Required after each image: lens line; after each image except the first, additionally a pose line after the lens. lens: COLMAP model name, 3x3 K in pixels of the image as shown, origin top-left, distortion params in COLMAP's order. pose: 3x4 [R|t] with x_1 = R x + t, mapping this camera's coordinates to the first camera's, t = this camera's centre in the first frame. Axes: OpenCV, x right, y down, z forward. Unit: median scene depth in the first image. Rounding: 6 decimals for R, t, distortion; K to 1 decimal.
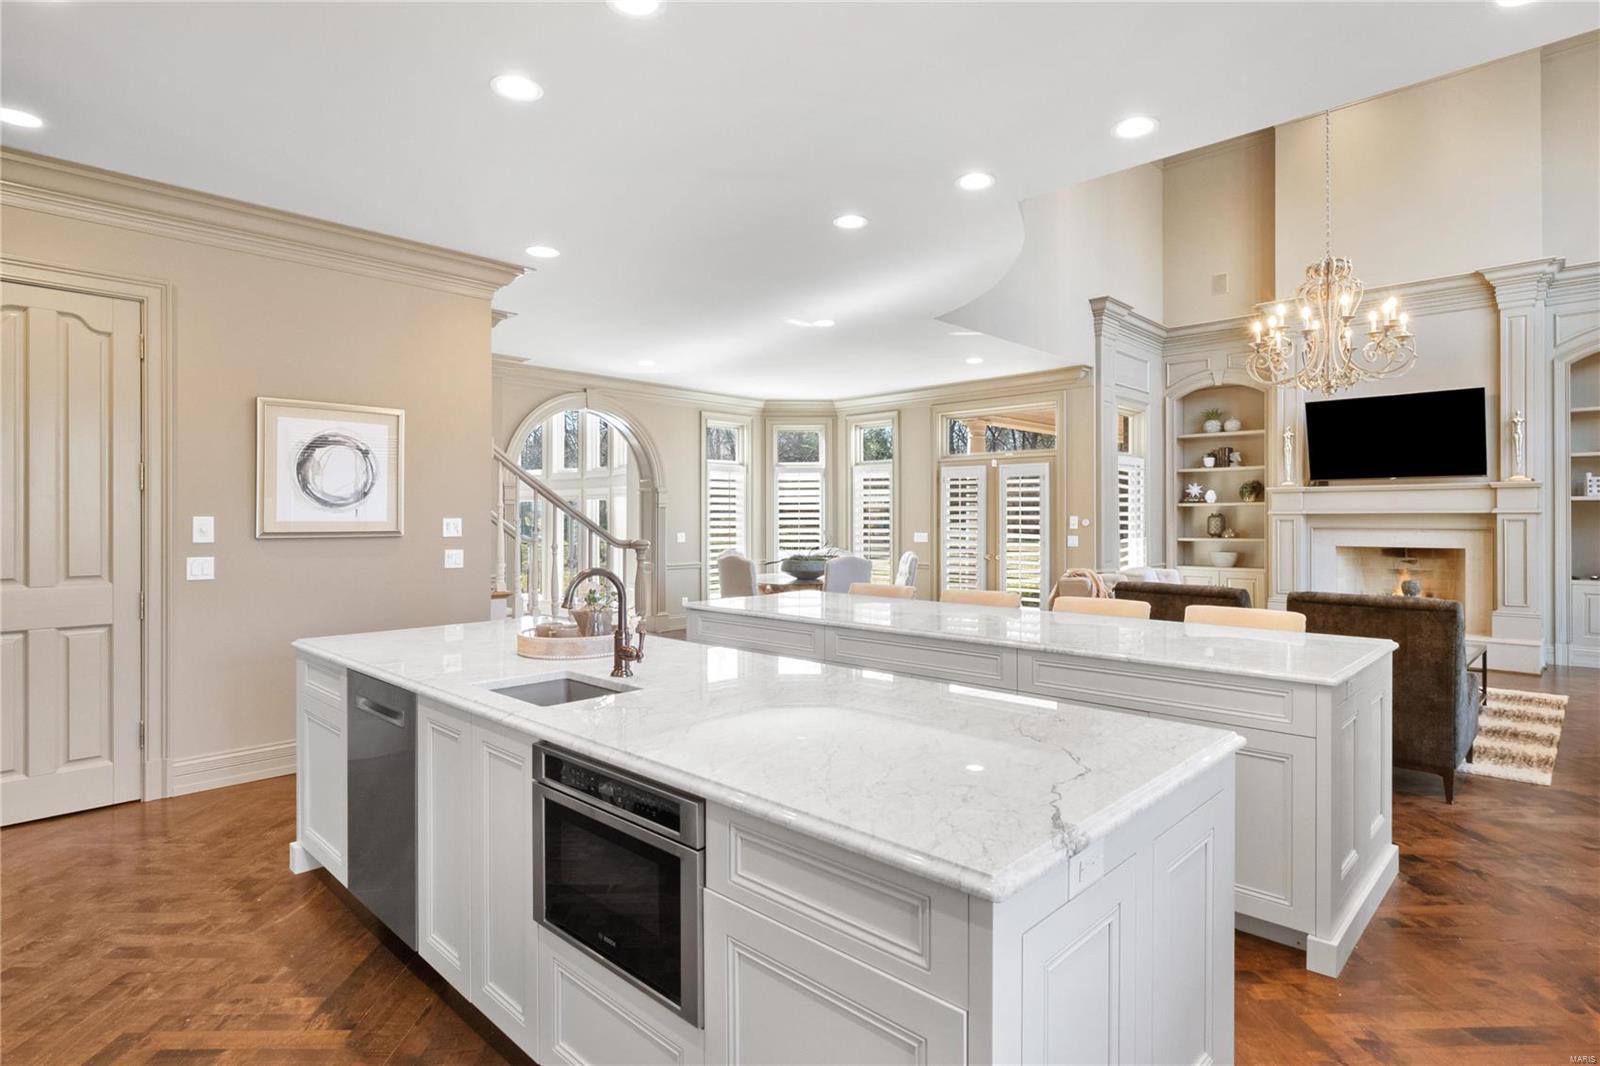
lens RADIAL K [[828.8, 0, 805.6], [0, 828.8, 517.6], [0, 0, 1]] dist [-0.000647, -0.000060]
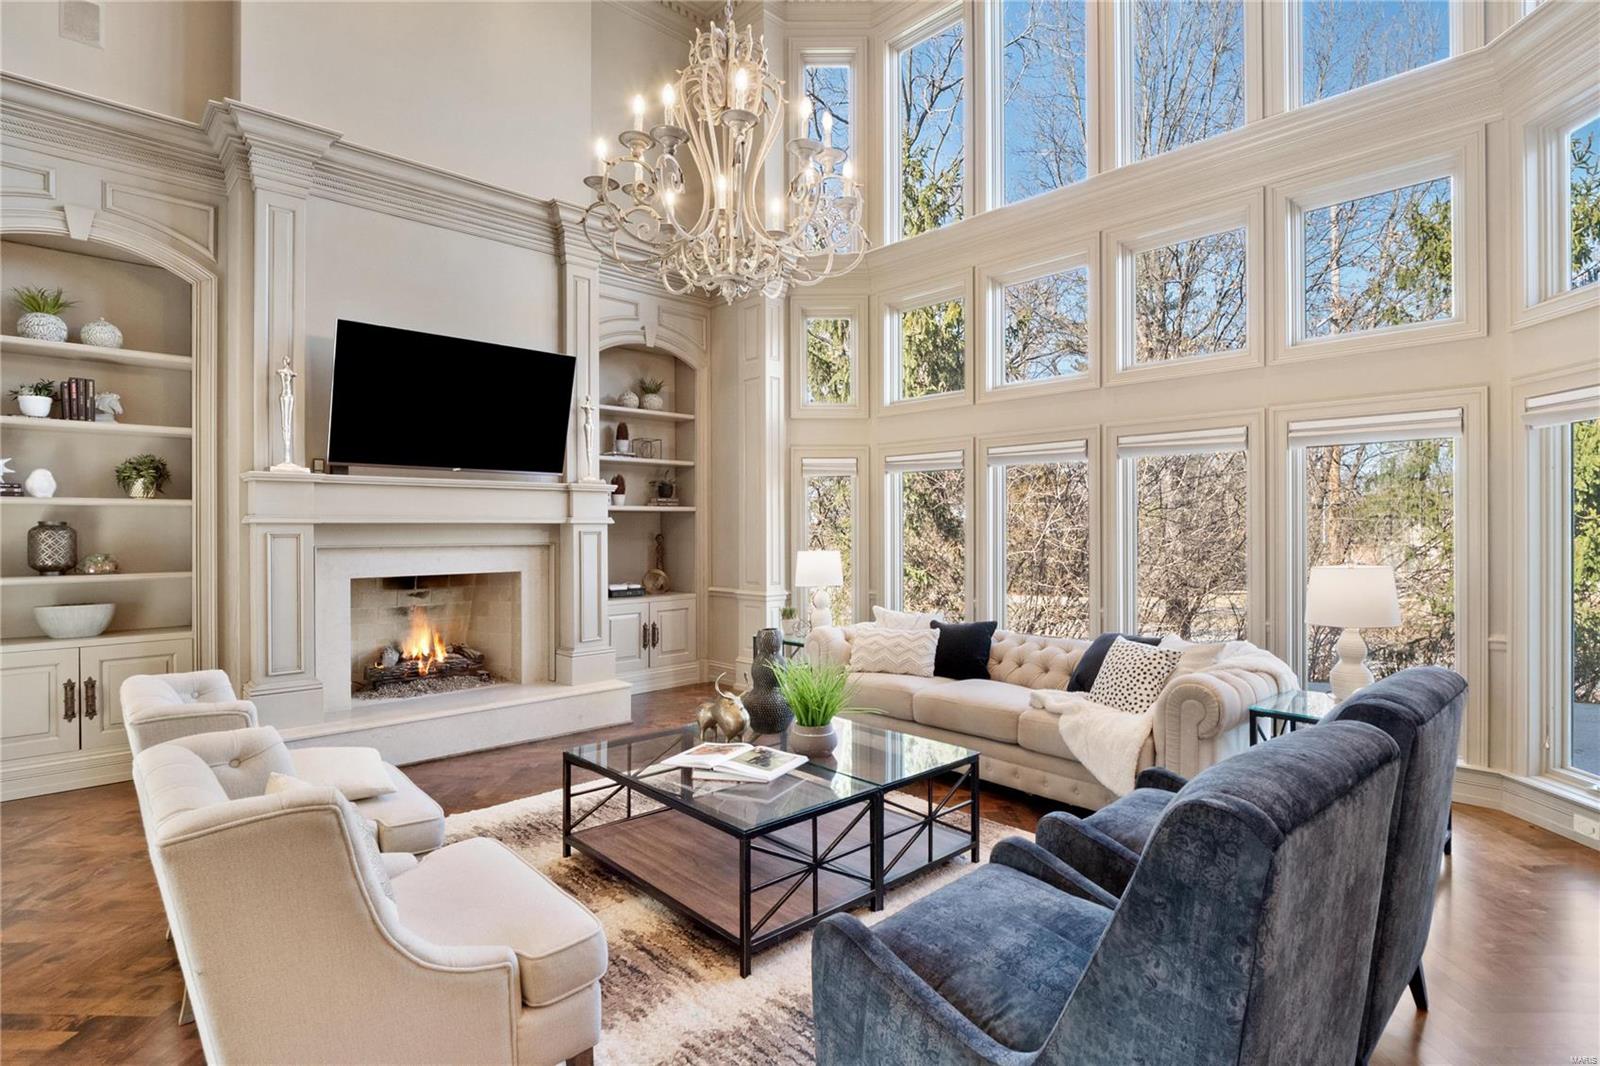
lens RADIAL K [[780.7, 0, 810.6], [0, 780.7, 524.0], [0, 0, 1]] dist [-0.014979, -0.000181]
pose [[0.035006, 0.010695, 0.999330, 0.104025], [0.004614, 0.999930, -0.010863, 0.003590], [-0.999376, 0.004991, 0.034954, 0.655886]]
